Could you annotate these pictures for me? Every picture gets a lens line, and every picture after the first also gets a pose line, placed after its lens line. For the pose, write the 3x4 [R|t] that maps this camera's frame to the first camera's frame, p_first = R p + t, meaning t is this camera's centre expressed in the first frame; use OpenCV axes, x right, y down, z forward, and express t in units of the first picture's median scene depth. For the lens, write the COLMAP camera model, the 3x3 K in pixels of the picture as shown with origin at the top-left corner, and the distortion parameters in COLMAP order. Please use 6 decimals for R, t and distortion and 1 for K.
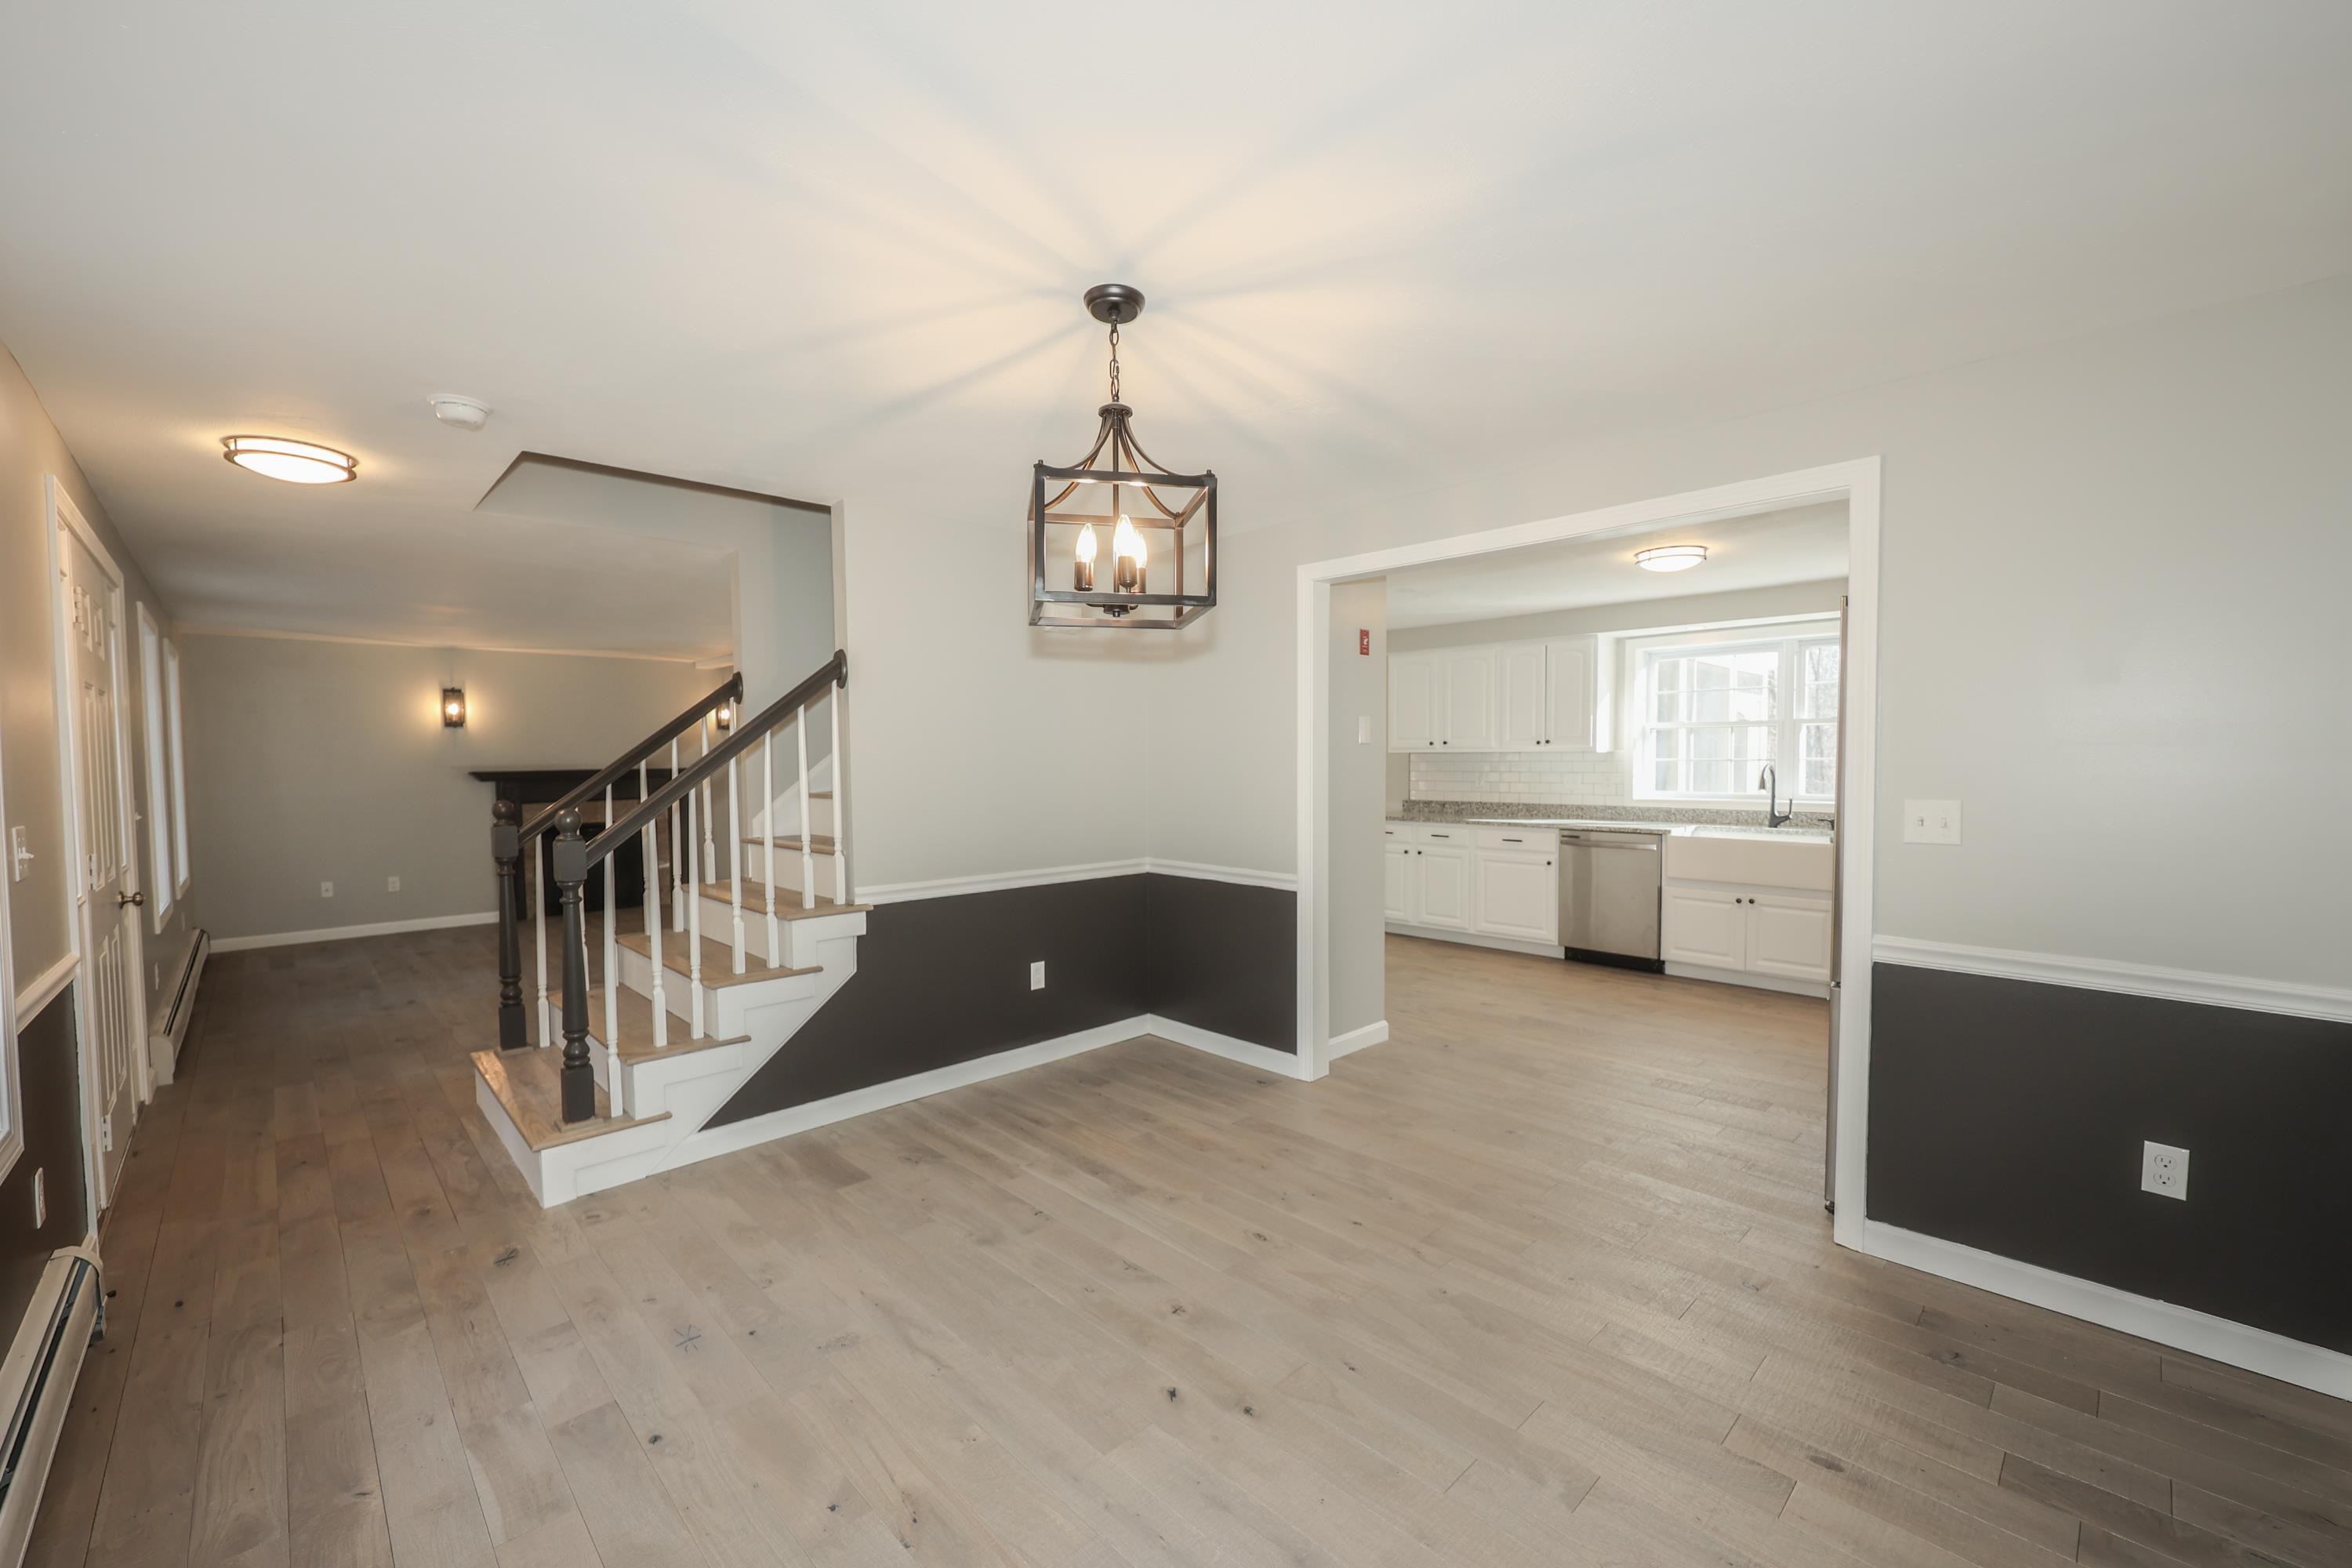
lens RADIAL K [[948.2, 0, 1164.2], [0, 948.2, 789.9], [0, 0, 1]] dist [0.001307, -0.000003]
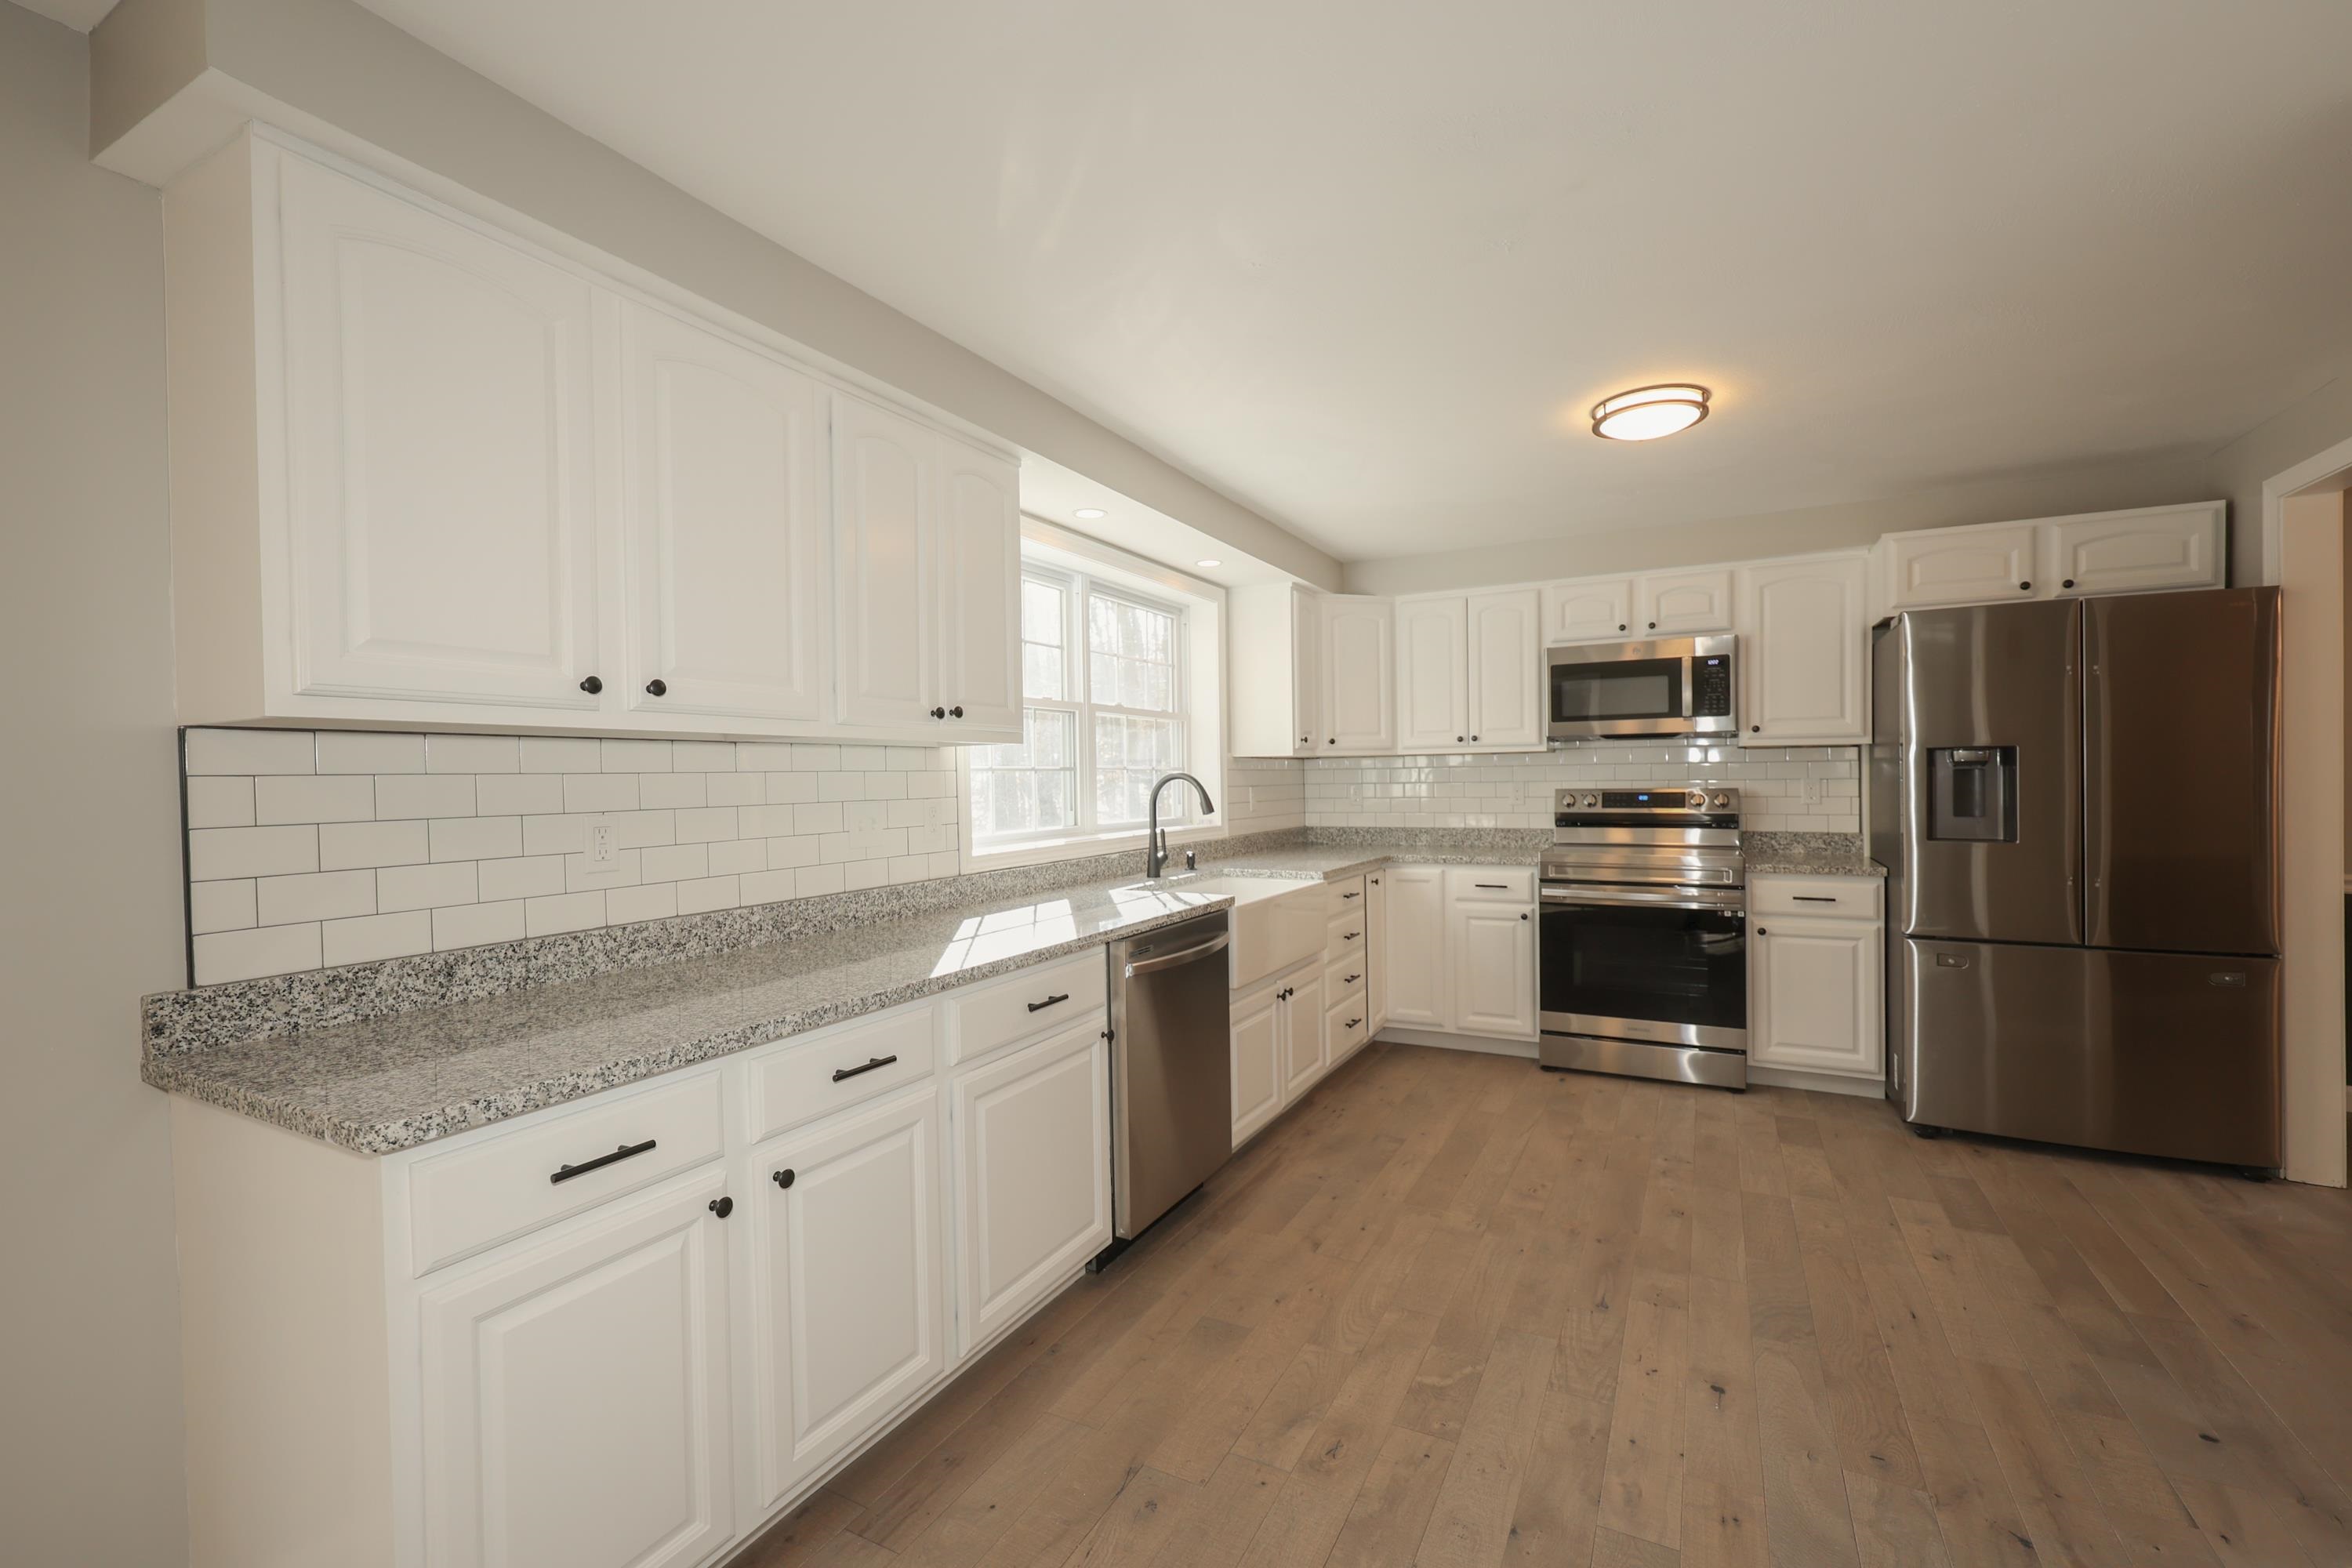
lens RADIAL K [[980.8, 0, 1189.0], [0, 980.8, 789.8], [0, 0, 1]] dist [0.000065, 0.000055]
pose [[-0.325394, 0.005085, 0.945565, 0.065376], [0.050049, 0.998676, 0.011853, -0.045371], [-0.944253, 0.051181, -0.325218, 2.059507]]
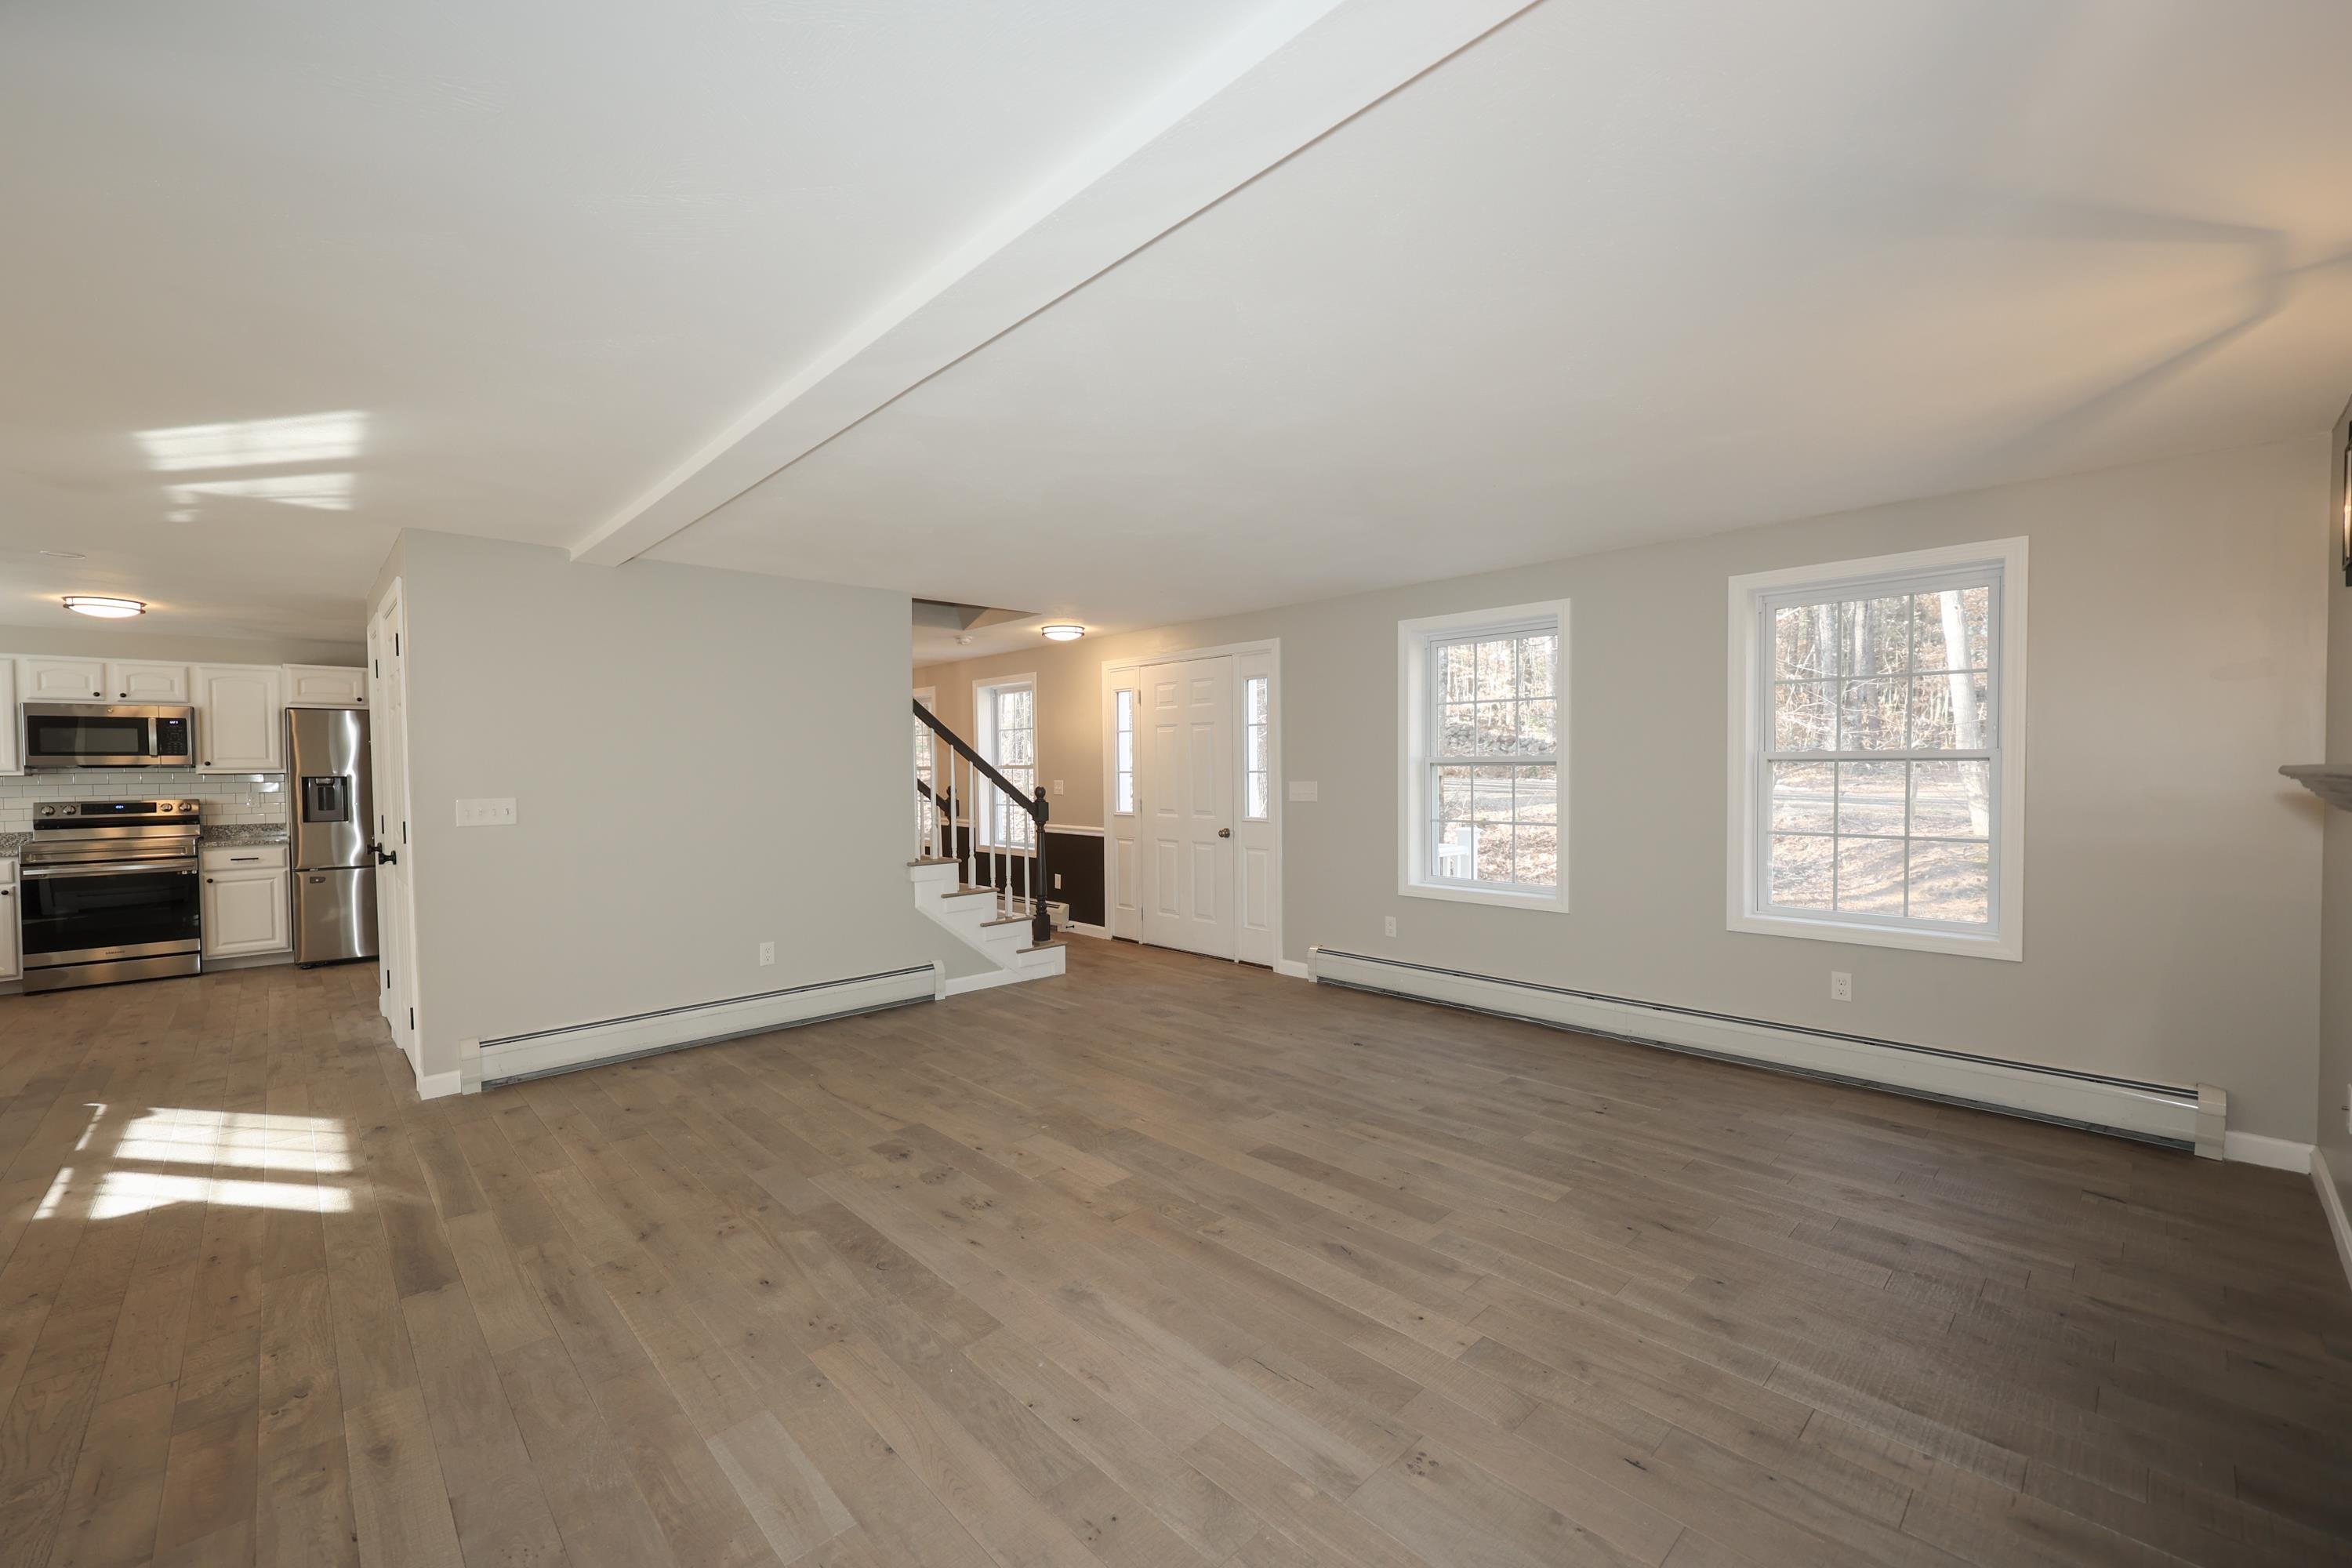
lens RADIAL K [[957.2, 0, 1177.2], [0, 957.2, 787.7], [0, 0, 1]] dist [0.000648, 0.000186]
pose [[-0.999691, 0.024798, -0.001978, -1.069935], [0.024652, 0.998191, 0.054842, -0.082143], [0.003334, 0.054776, -0.998493, 3.035911]]
